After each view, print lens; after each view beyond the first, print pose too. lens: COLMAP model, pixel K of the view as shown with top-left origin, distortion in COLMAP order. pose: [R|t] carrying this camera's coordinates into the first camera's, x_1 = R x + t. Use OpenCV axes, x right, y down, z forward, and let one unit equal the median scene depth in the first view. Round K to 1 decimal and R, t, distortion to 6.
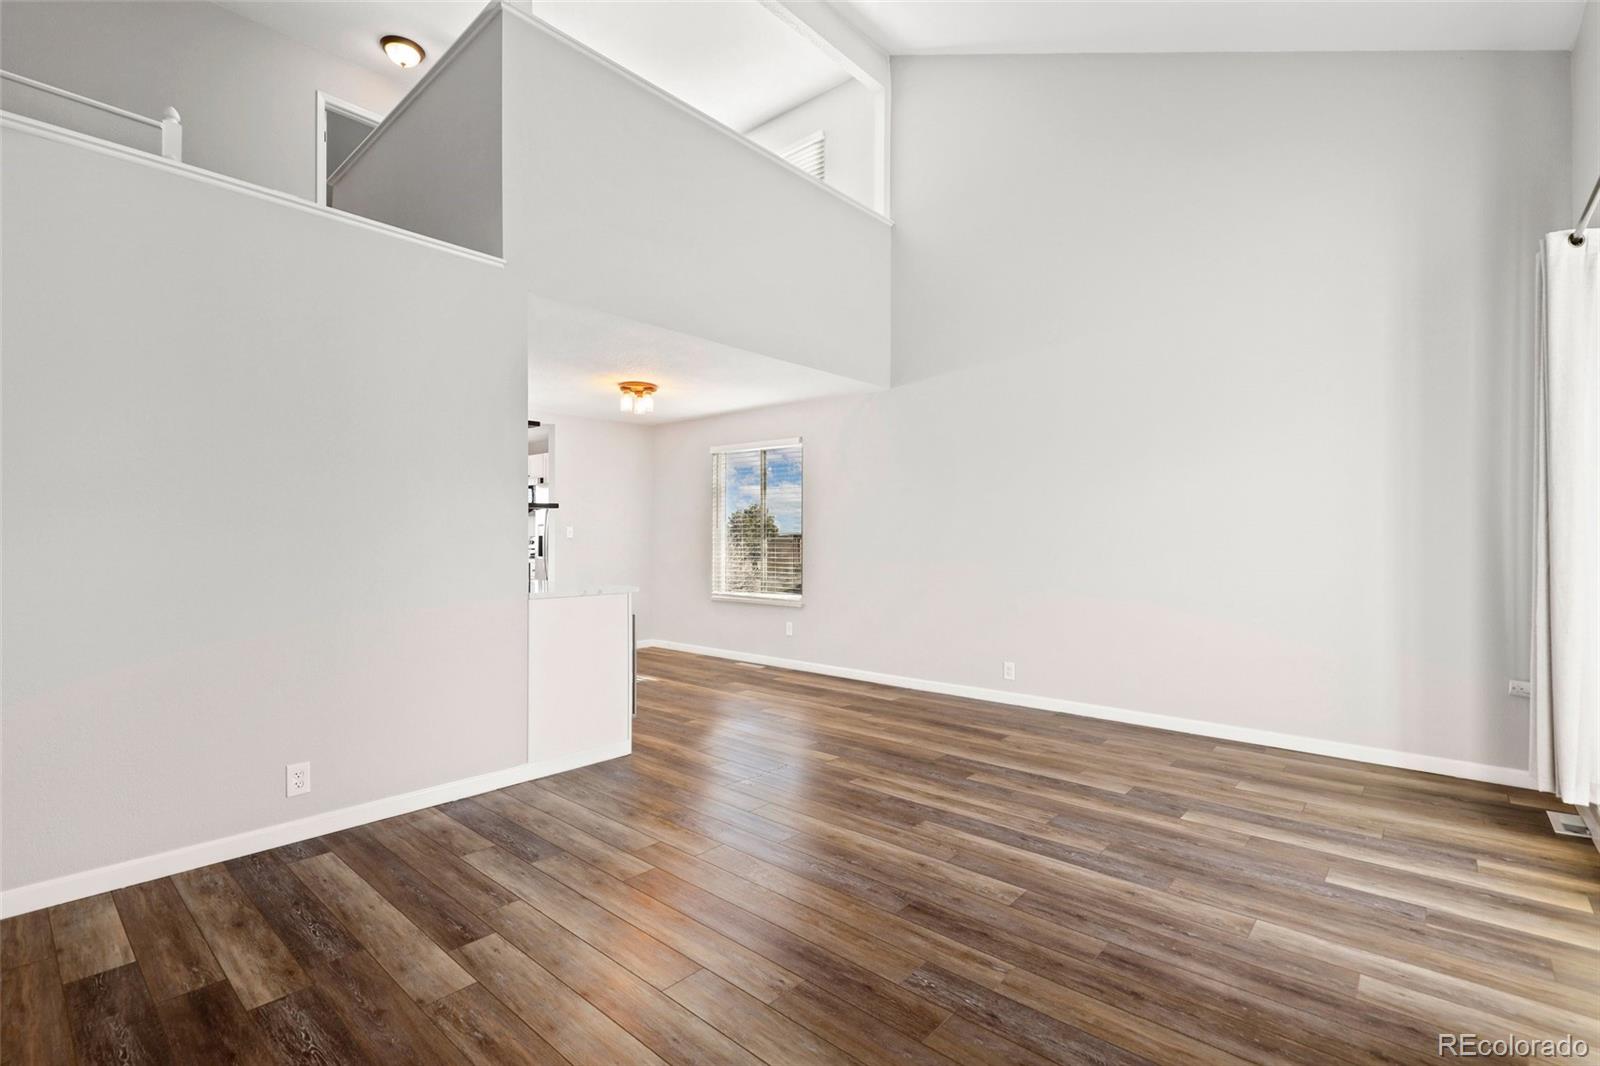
lens RADIAL K [[729.7, 0, 799.0], [0, 729.7, 537.1], [0, 0, 1]] dist [0.005527, -0.000061]
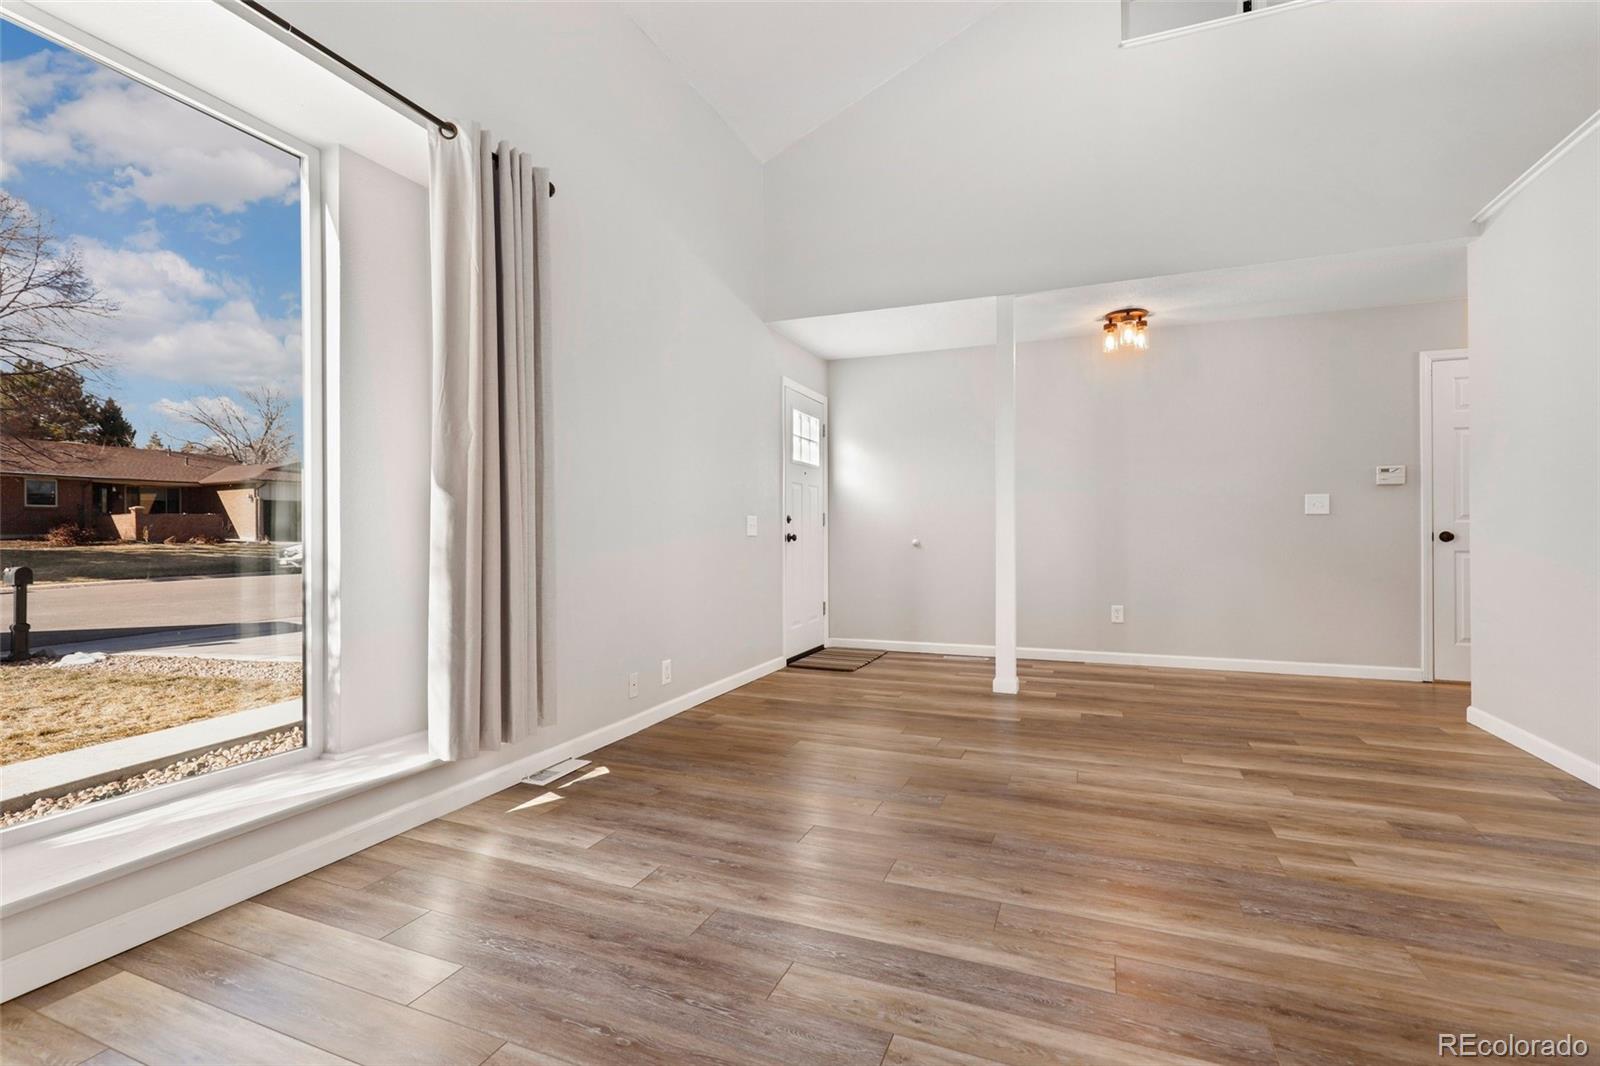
lens RADIAL K [[729.7, 0, 810.2], [0, 729.7, 535.2], [0, 0, 1]] dist [0.005527, -0.000061]
pose [[-0.939326, -0.001288, -0.343022, 0.673902], [-0.000718, 0.999998, -0.001788, 0.100924], [0.343024, -0.001433, -0.939326, 1.750589]]
